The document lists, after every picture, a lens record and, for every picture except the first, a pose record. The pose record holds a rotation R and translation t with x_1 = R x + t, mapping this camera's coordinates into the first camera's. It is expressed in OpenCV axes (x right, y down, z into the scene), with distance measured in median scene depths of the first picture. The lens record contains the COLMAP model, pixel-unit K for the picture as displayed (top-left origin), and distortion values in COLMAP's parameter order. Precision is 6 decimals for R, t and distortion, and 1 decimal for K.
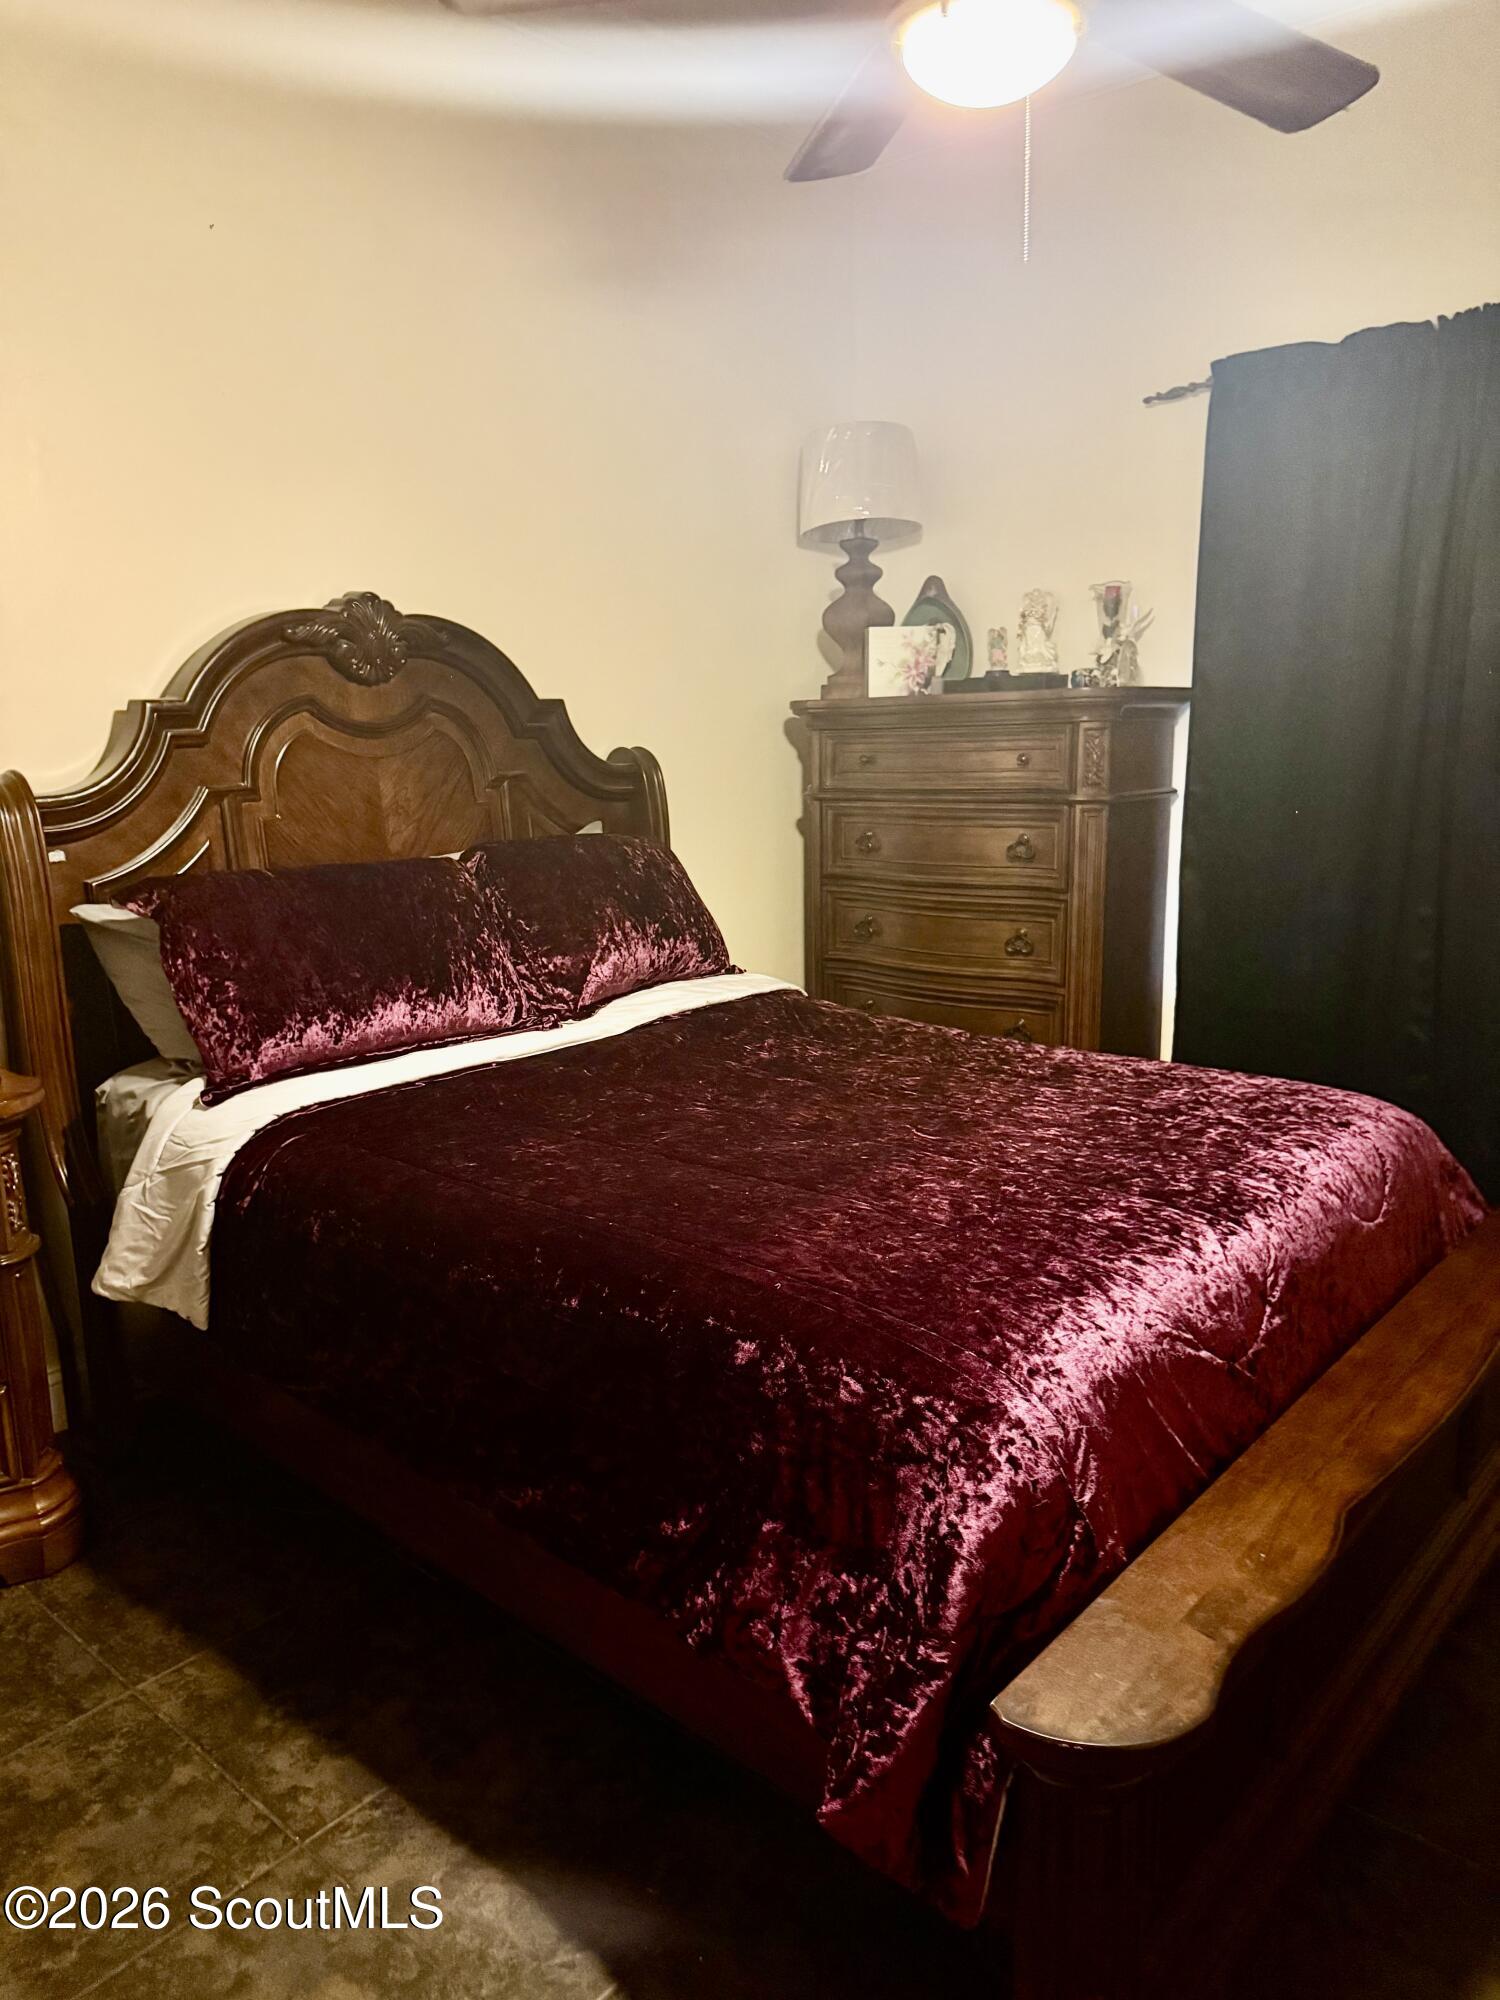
lens RADIAL K [[1371.6, 0, 748.2], [0, 1371.6, 1019.4], [0, 0, 1]] dist [0.096782, -0.125381]
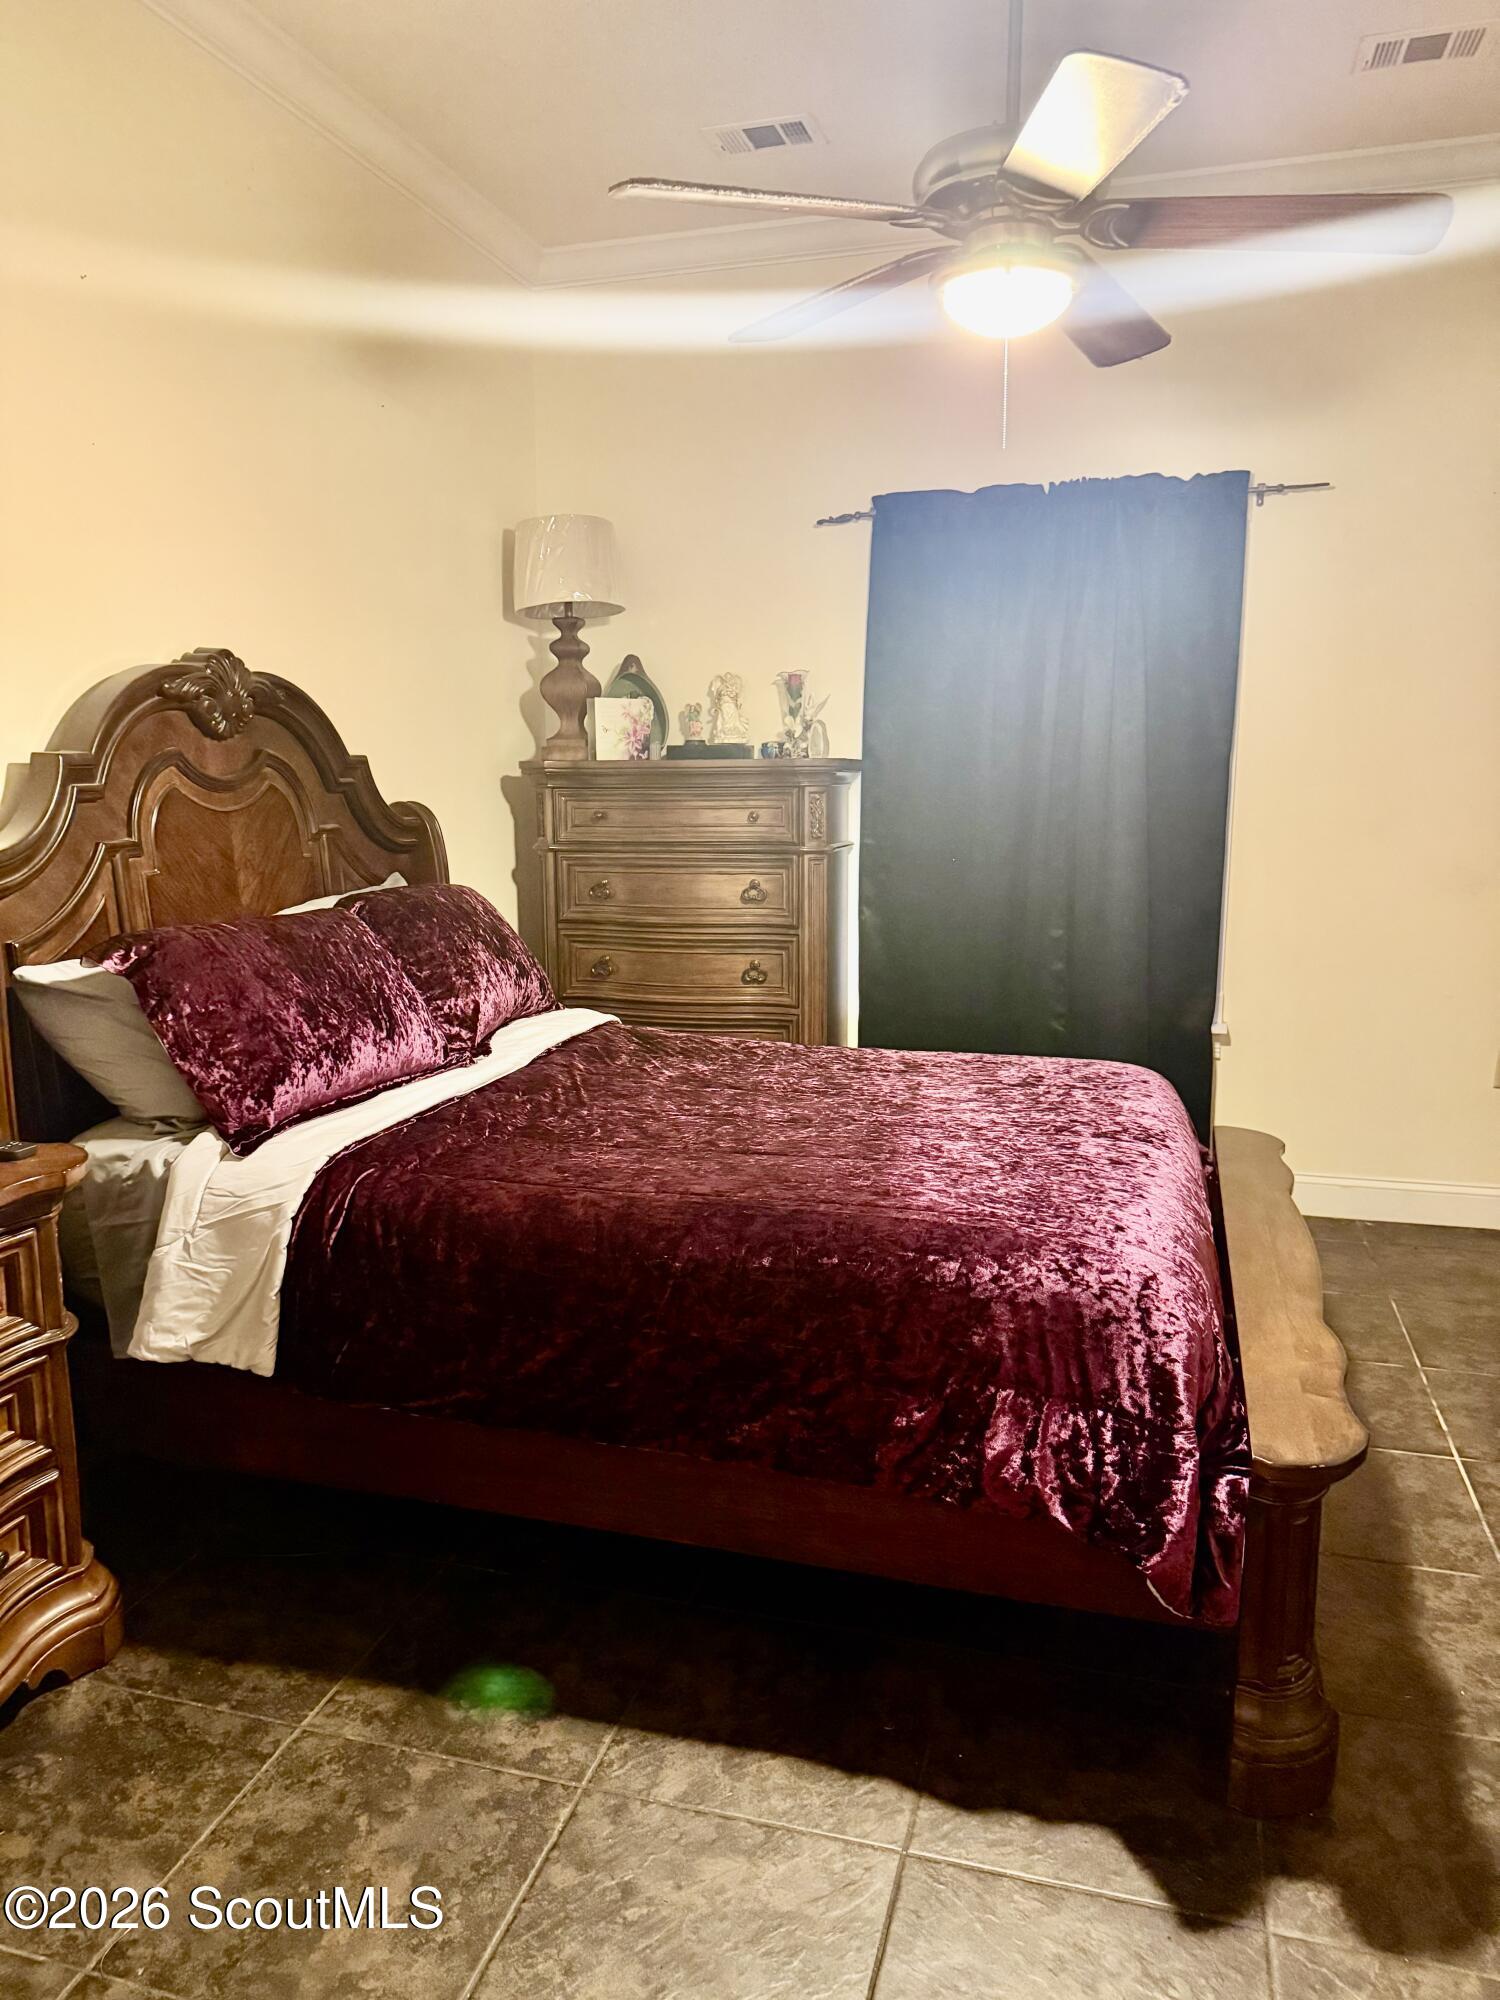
lens RADIAL K [[1382.1, 0, 738.8], [0, 1382.1, 999.5], [0, 0, 1]] dist [0.114819, -0.199245]
pose [[0.904533, -0.053067, 0.423088, -0.416222], [0.075484, 0.996483, -0.036393, 0.011381], [-0.419669, 0.064855, 0.905357, -0.067041]]
